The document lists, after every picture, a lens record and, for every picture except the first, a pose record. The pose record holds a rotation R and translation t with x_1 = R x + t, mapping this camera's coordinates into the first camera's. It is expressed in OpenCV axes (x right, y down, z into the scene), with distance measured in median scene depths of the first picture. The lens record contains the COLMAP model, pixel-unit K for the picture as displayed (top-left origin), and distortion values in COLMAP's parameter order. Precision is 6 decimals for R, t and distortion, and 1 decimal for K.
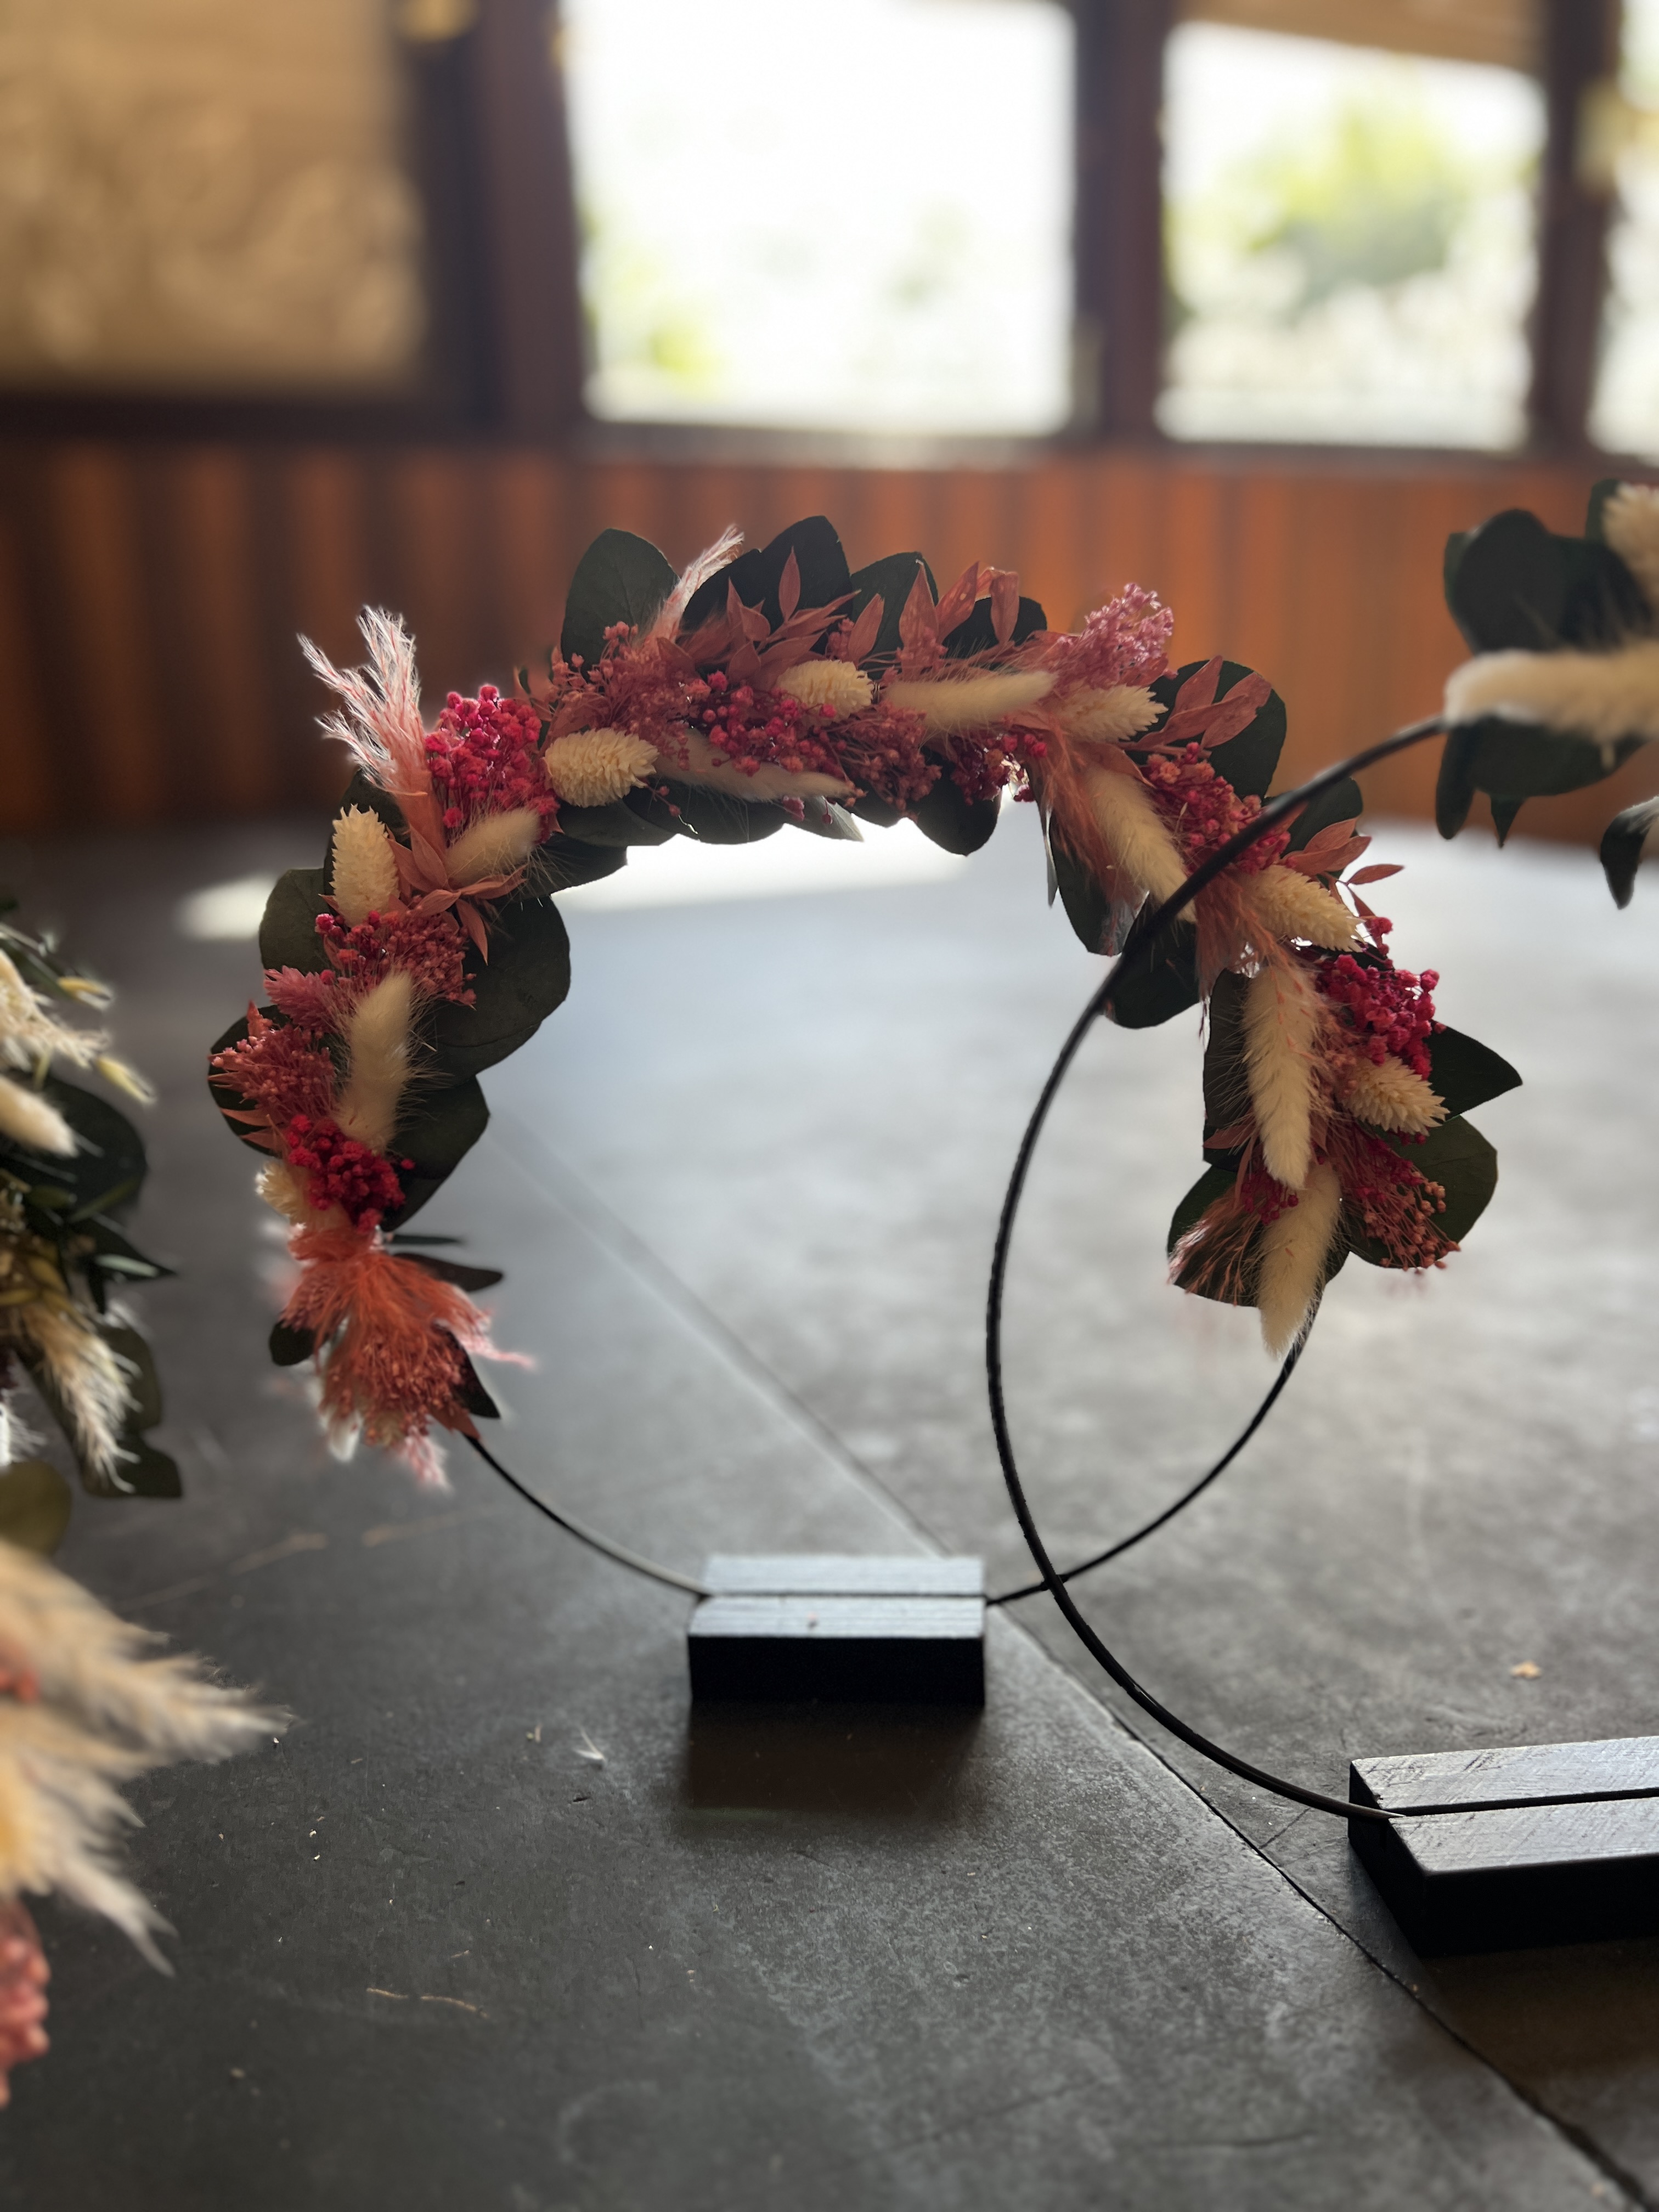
lens RADIAL K [[1686.2, 0, 828.7], [0, 1686.2, 1115.1], [0, 0, 1]] dist [0.009751, -0.034859]
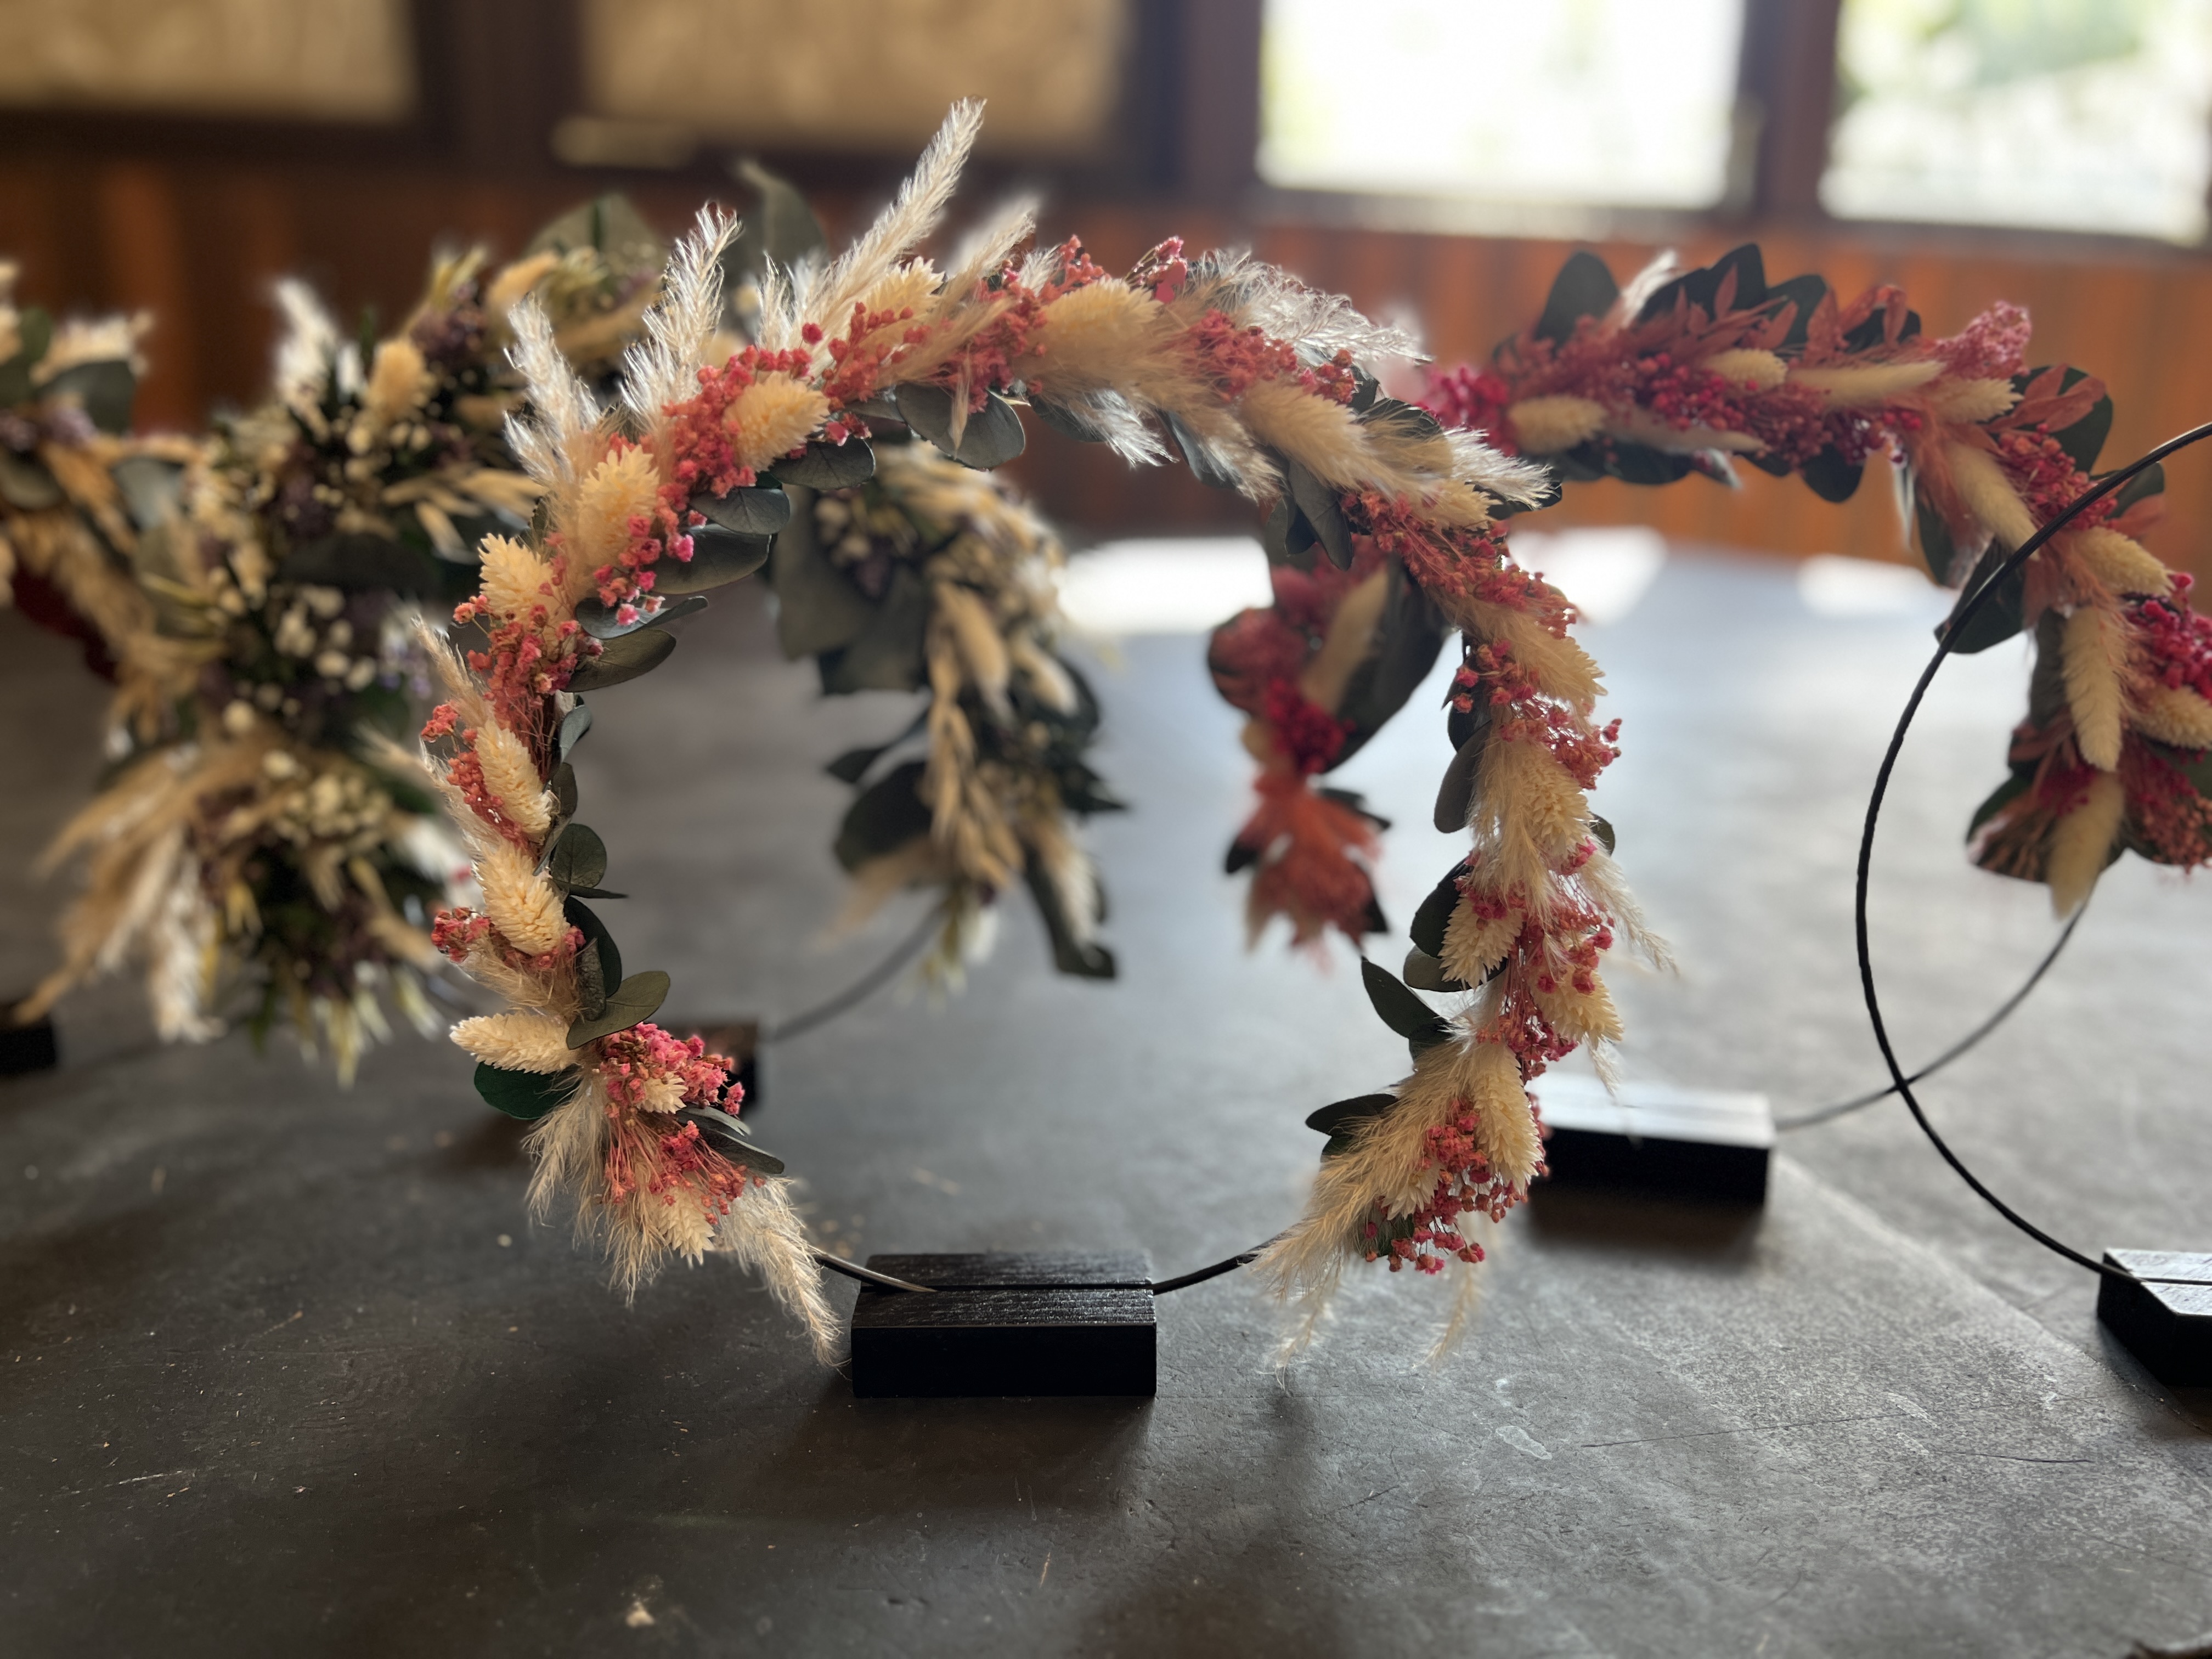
lens RADIAL K [[1686.2, 0, 1103.2], [0, 1686.2, 824.0], [0, 0, 1]] dist [0.009751, -0.034859]
pose [[0.982836, 0.088048, -0.162115, -0.249144], [-0.092923, 0.995414, -0.022718, 0.175261], [0.159371, 0.037392, 0.986510, -0.362941]]
